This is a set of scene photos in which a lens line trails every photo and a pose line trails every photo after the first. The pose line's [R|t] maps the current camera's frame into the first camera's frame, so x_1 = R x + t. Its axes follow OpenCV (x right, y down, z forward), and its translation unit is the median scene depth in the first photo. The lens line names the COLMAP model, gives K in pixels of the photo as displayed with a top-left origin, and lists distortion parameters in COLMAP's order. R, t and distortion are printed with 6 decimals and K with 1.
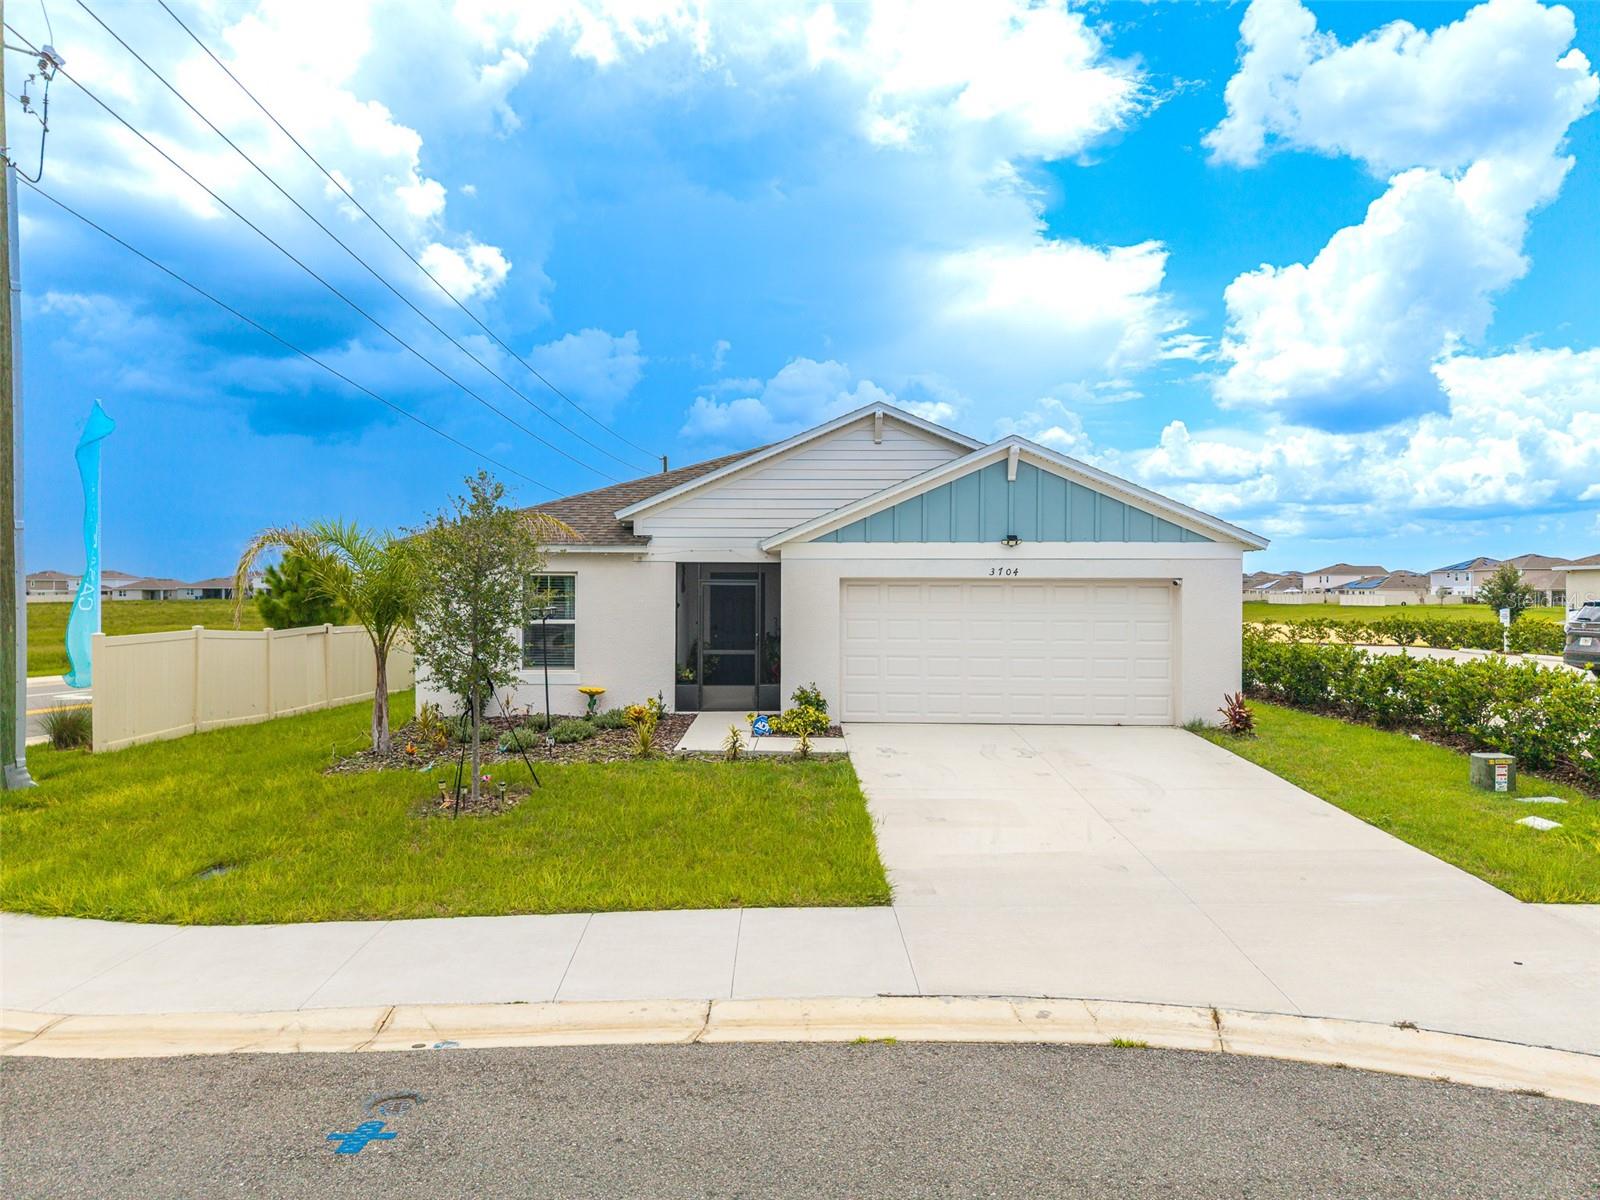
lens RADIAL K [[1092.1, 0, 800.8], [0, 1092.1, 603.0], [0, 0, 1]] dist [0.007113, -0.014413]
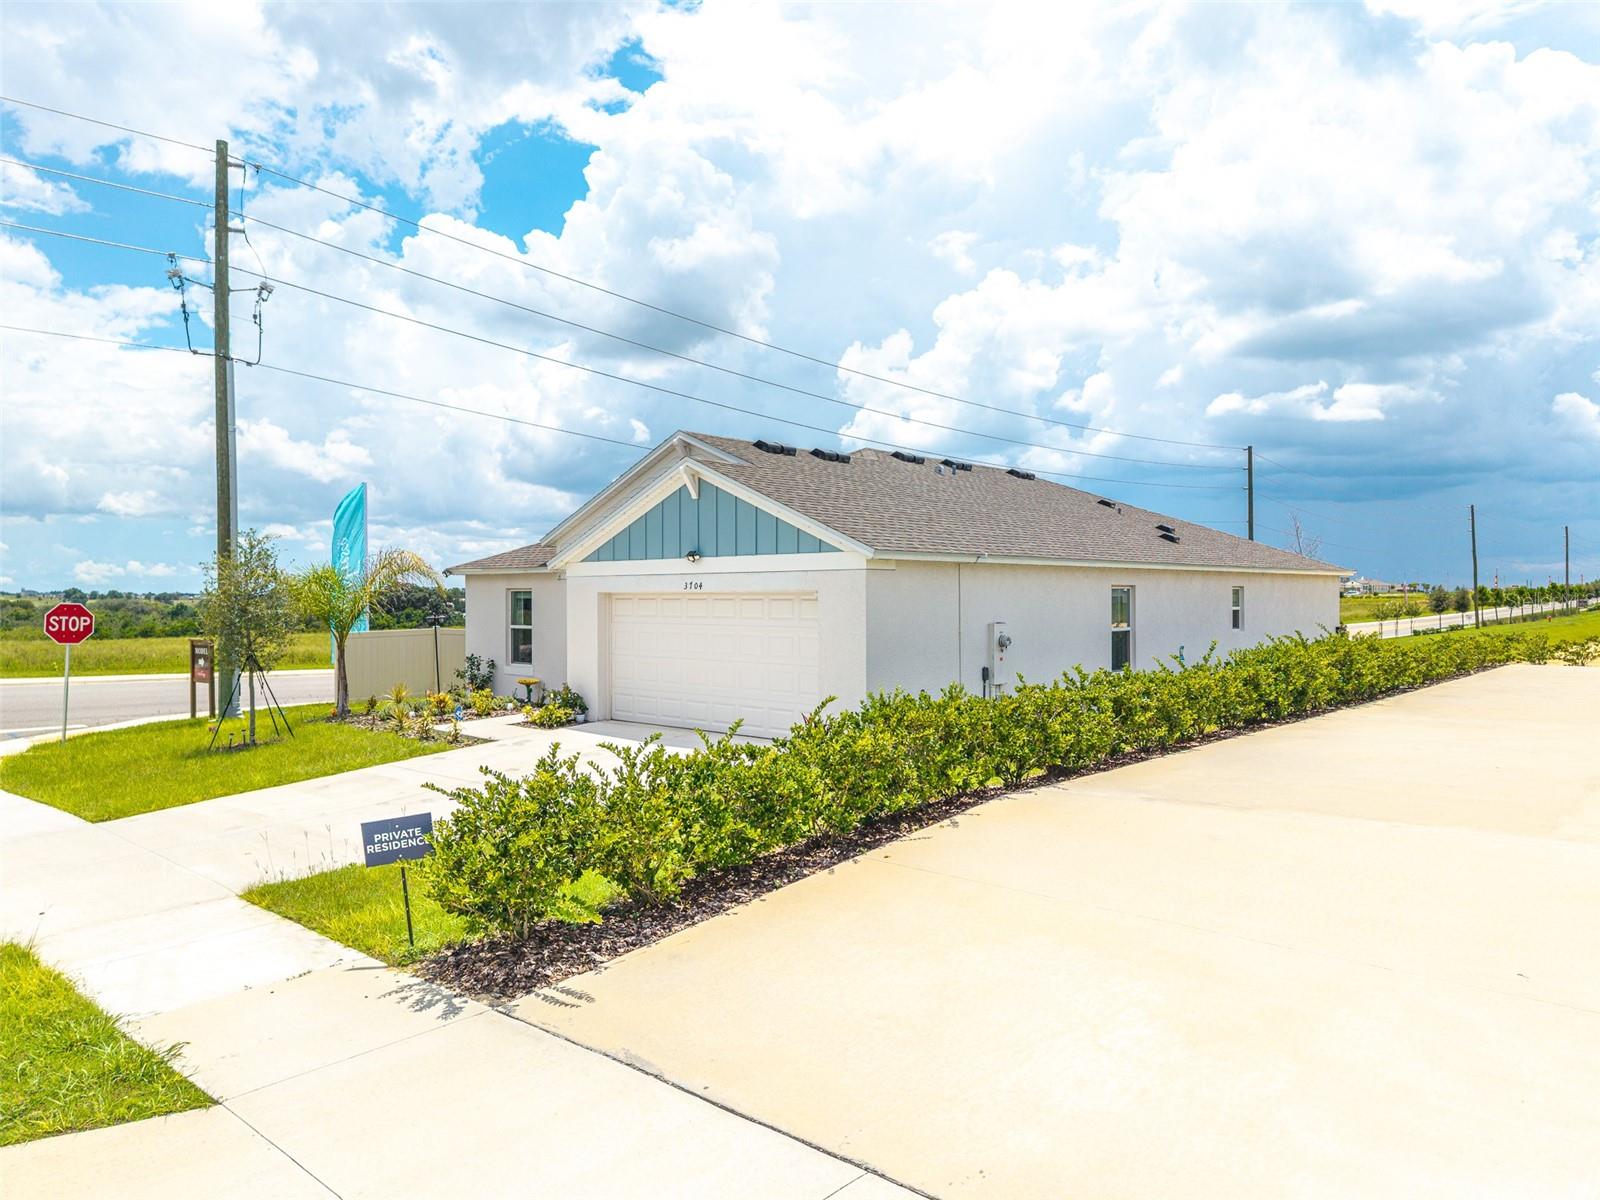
lens RADIAL K [[1092.1, 0, 800.7], [0, 1092.1, 598.4], [0, 0, 1]] dist [0.007113, -0.014413]
pose [[0.724246, -0.004538, -0.689527, 0.973942], [0.008853, 0.999957, 0.002719, -0.018752], [0.689485, -0.008073, 0.724255, 0.318942]]
